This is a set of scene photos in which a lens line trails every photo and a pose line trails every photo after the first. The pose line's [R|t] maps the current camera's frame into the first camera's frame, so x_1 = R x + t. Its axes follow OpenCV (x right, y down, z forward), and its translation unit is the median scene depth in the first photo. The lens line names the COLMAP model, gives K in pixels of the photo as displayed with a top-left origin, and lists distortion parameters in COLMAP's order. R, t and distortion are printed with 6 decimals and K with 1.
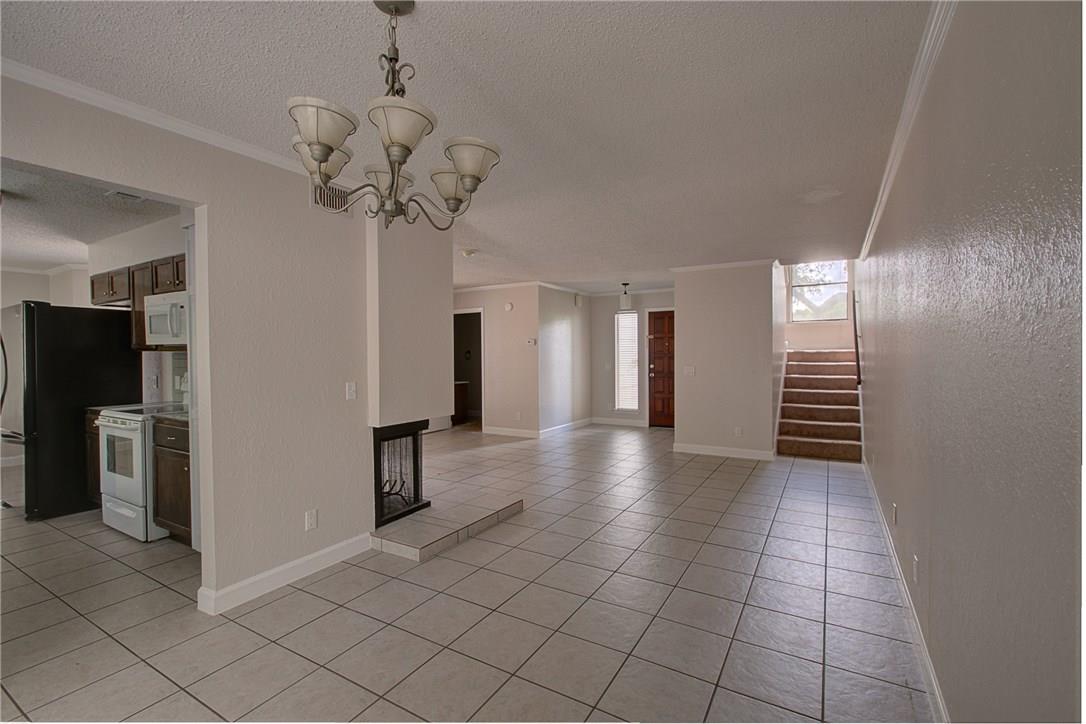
lens RADIAL K [[484.4, 0, 543.3], [0, 484.4, 358.9], [0, 0, 1]] dist [-0.000867, 0.000621]
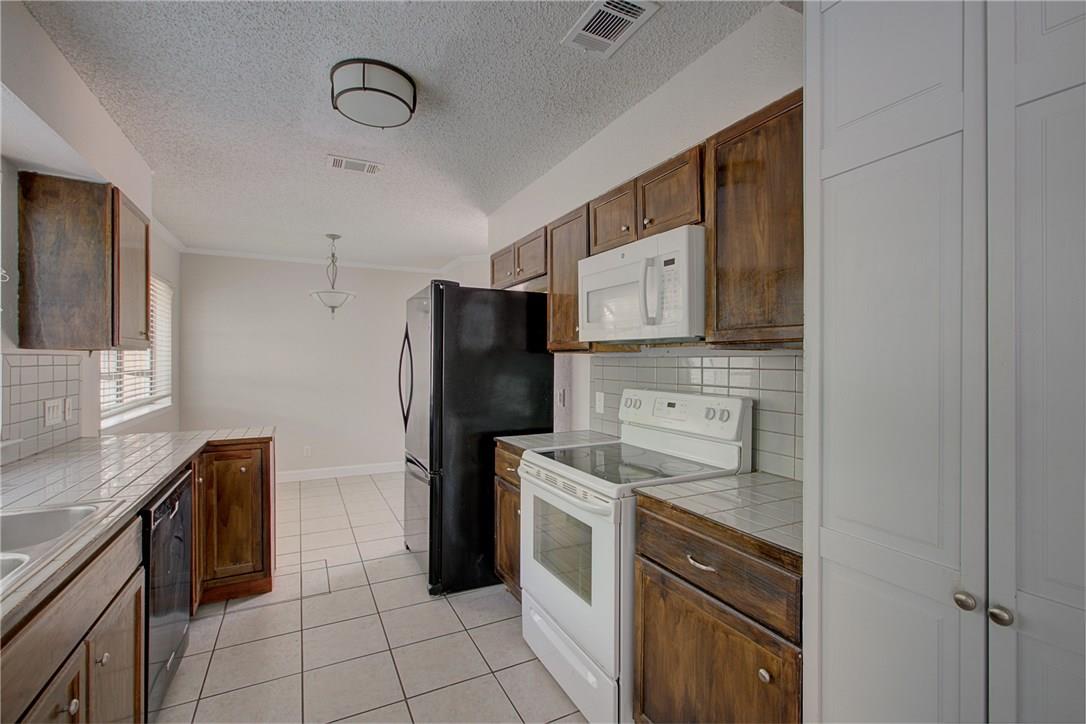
lens RADIAL K [[484.4, 0, 542.5], [0, 484.4, 360.7], [0, 0, 1]] dist [-0.000867, 0.000621]
pose [[0.846076, 0.012939, -0.532905, -0.551421], [-0.017566, 0.999839, -0.003613, -0.002810], [0.532772, 0.012418, 0.846168, 0.481848]]
